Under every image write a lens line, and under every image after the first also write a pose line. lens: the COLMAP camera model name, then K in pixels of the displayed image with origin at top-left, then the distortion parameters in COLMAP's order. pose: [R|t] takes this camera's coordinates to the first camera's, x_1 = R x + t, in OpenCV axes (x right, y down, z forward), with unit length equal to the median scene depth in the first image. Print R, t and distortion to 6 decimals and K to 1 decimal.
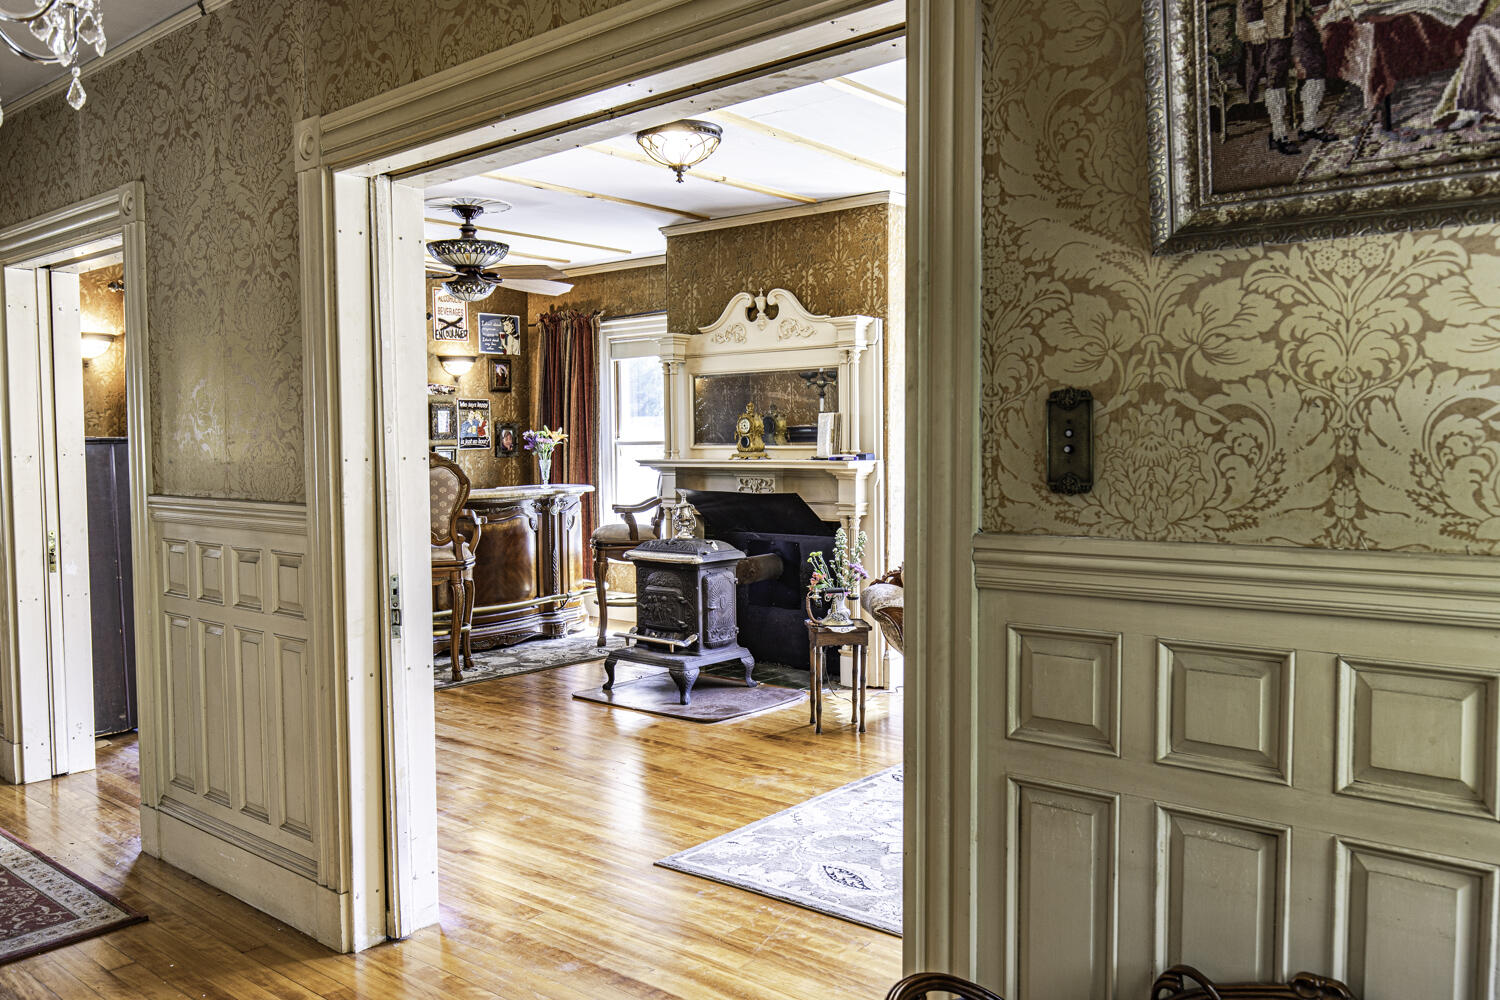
lens RADIAL K [[1175.4, 0, 753.9], [0, 1175.4, 500.0], [0, 0, 1]] dist [0.009615, 0.007592]
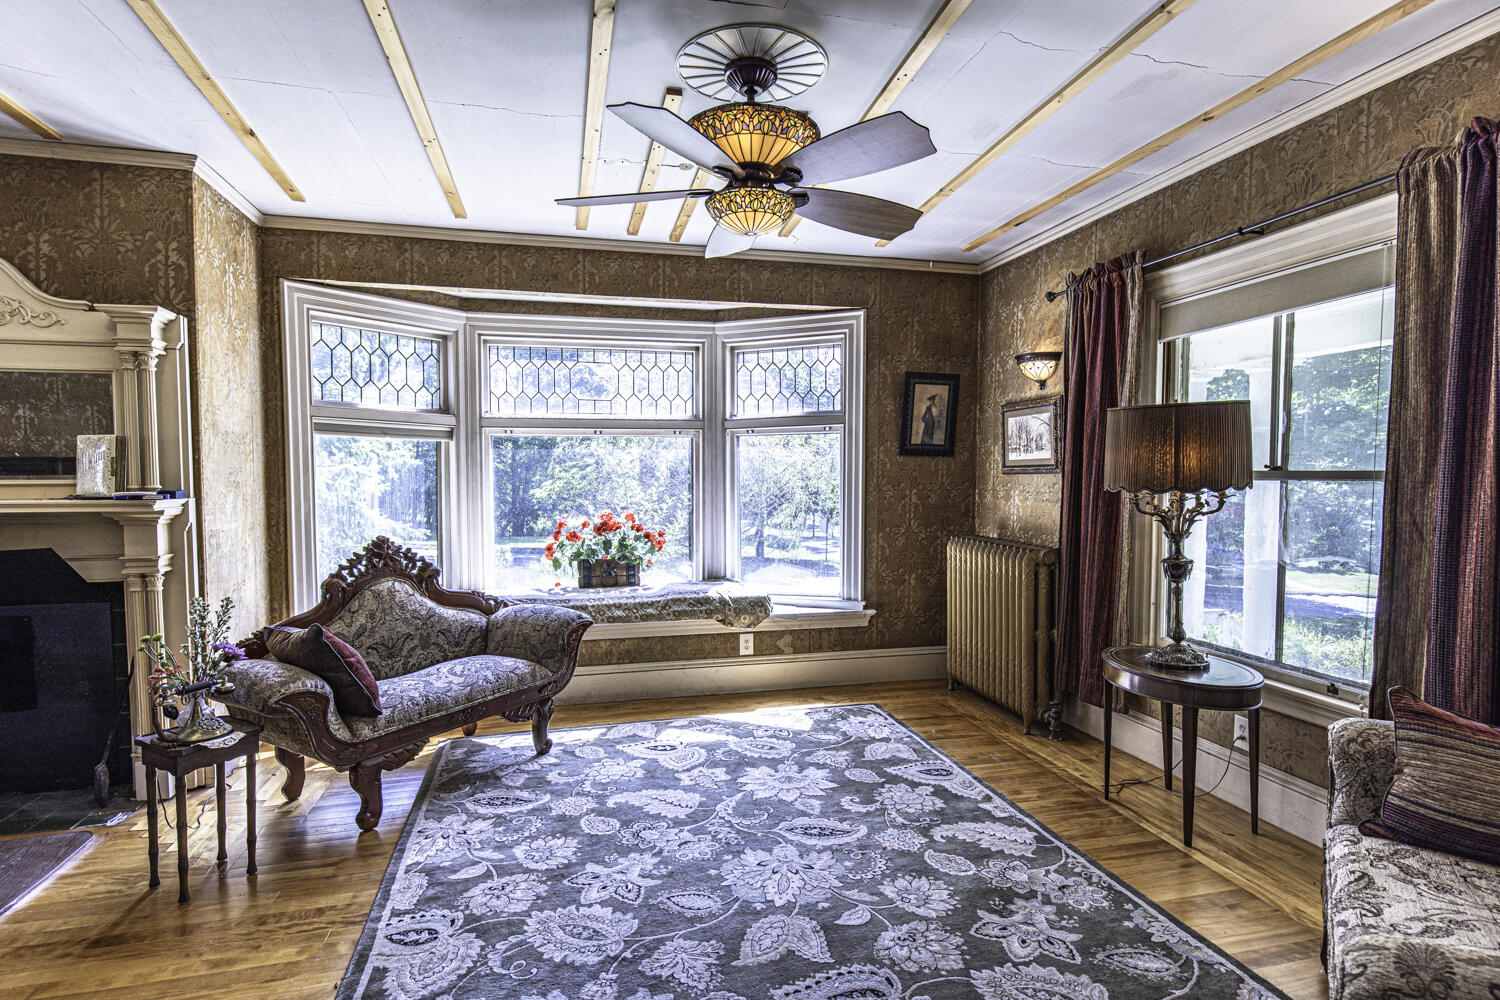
lens RADIAL K [[784.7, 0, 752.2], [0, 784.7, 502.9], [0, 0, 1]] dist [0.002411, 0.001129]
pose [[0.576992, -0.021562, 0.816465, -0.108920], [0.034782, 0.999393, 0.001812, -0.019818], [-0.816009, 0.027353, 0.577391, 0.415145]]
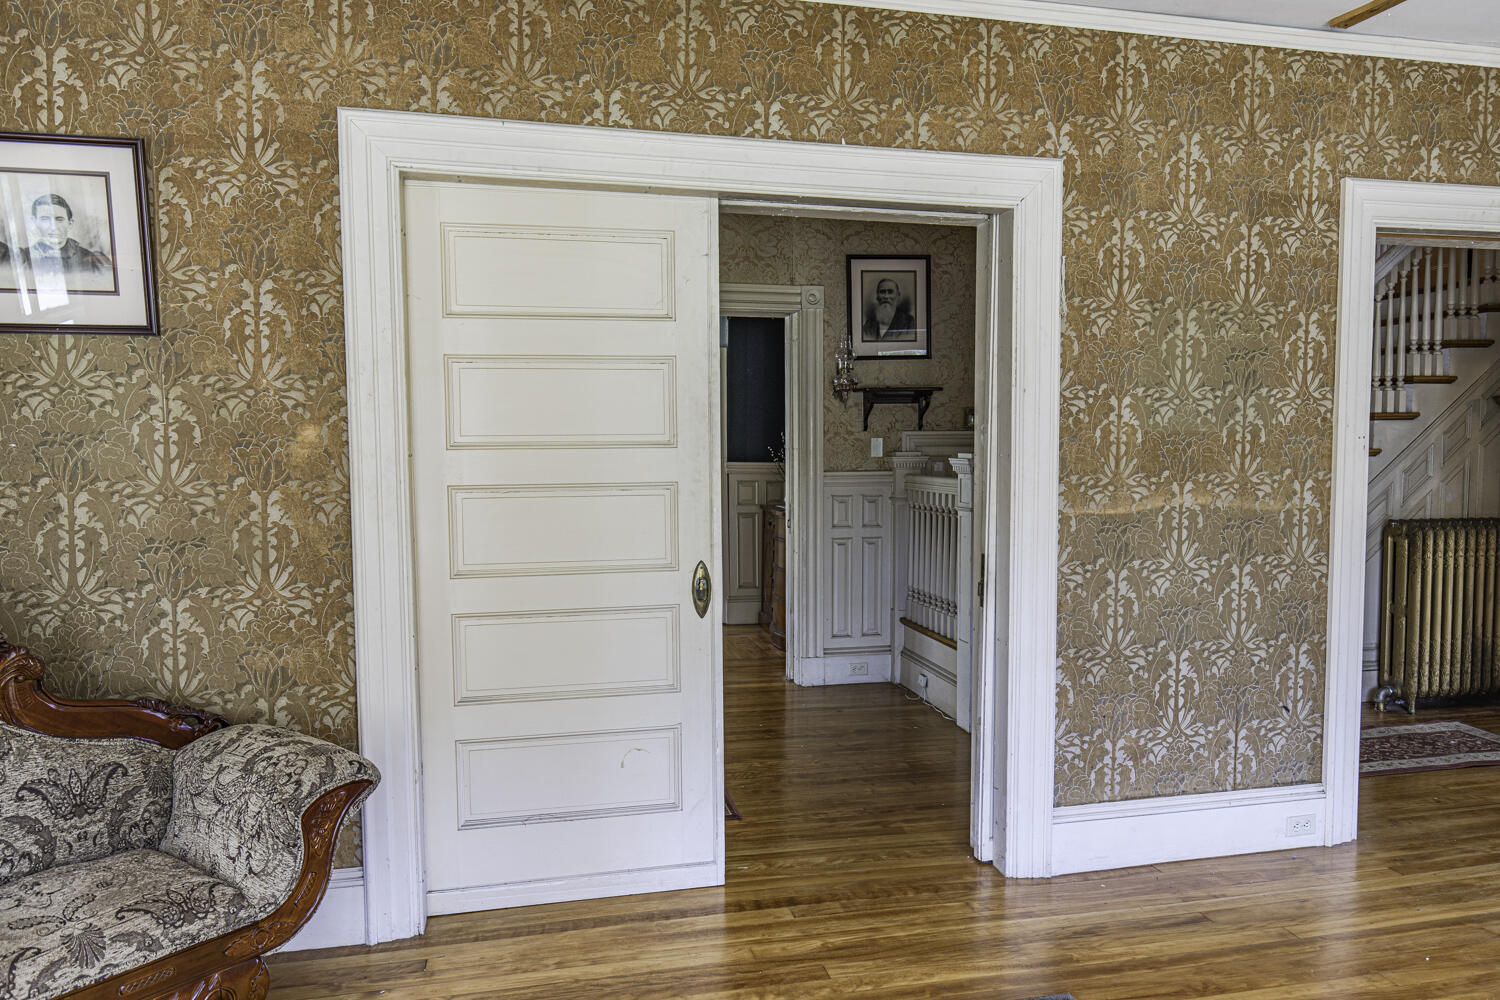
lens RADIAL K [[1014.2, 0, 752.3], [0, 1014.2, 502.9], [0, 0, 1]] dist [0.005213, 0.000599]
pose [[-0.593203, 0.063676, -0.802531, 1.118634], [-0.031080, 0.994313, 0.101865, -0.145258], [0.804453, 0.085370, -0.587850, 2.439055]]
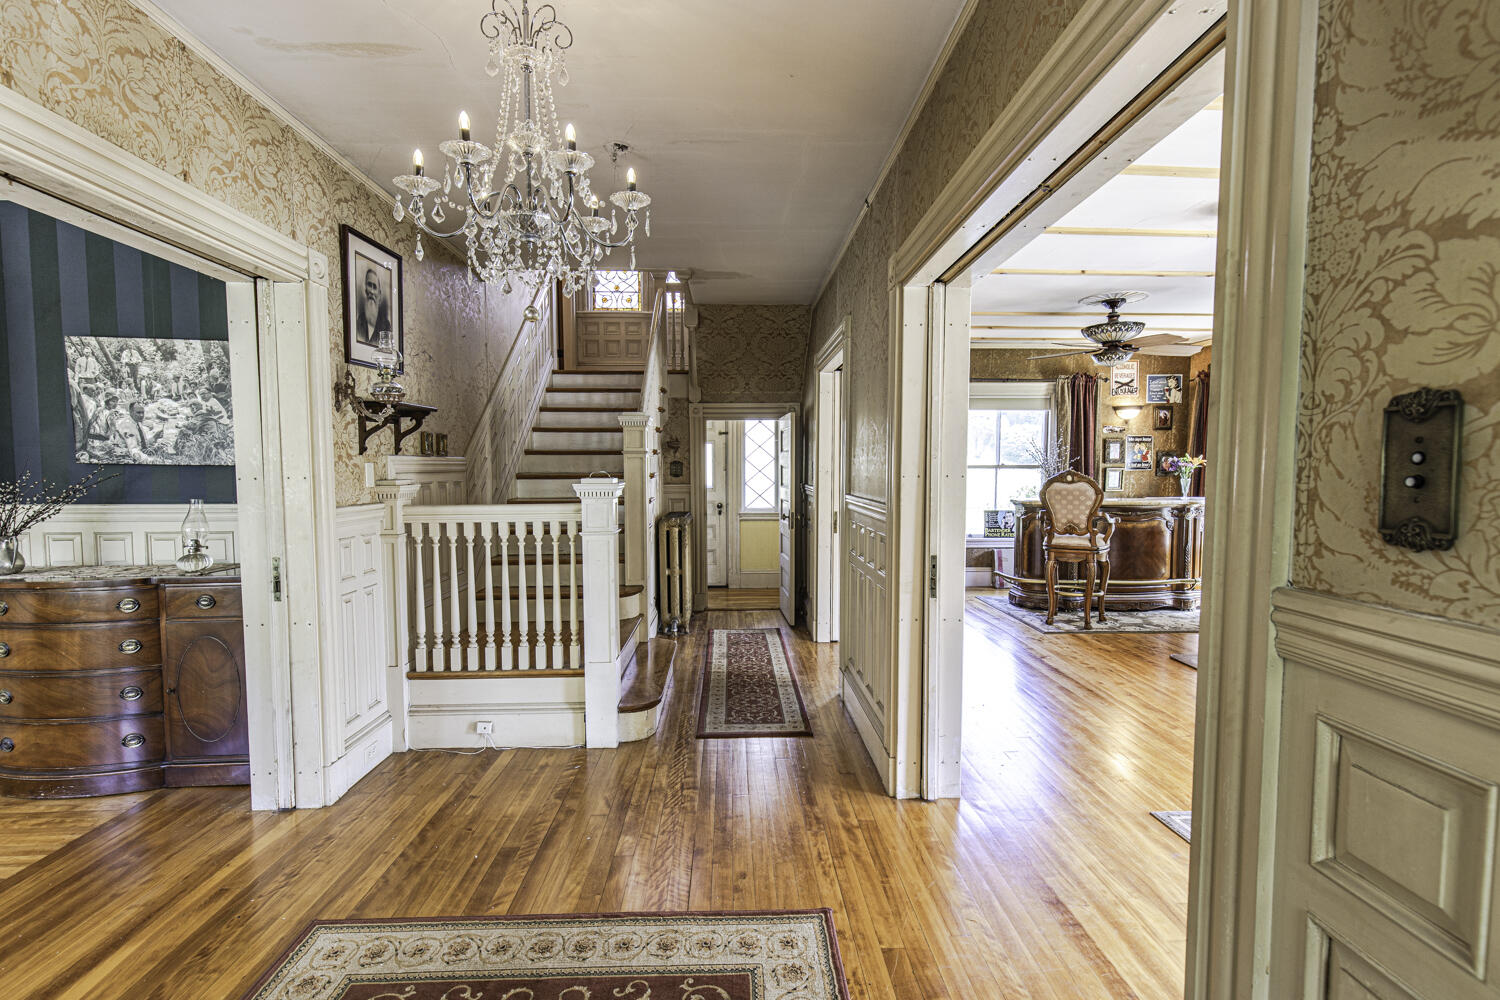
lens RADIAL K [[681.7, 0, 751.7], [0, 681.7, 505.3], [0, 0, 1]] dist [0.004697, -0.001270]
pose [[0.678944, 0.050092, -0.732479, 0.279867], [-0.042272, 0.998682, 0.029114, -0.023960], [0.732972, 0.011197, 0.680167, 0.437136]]
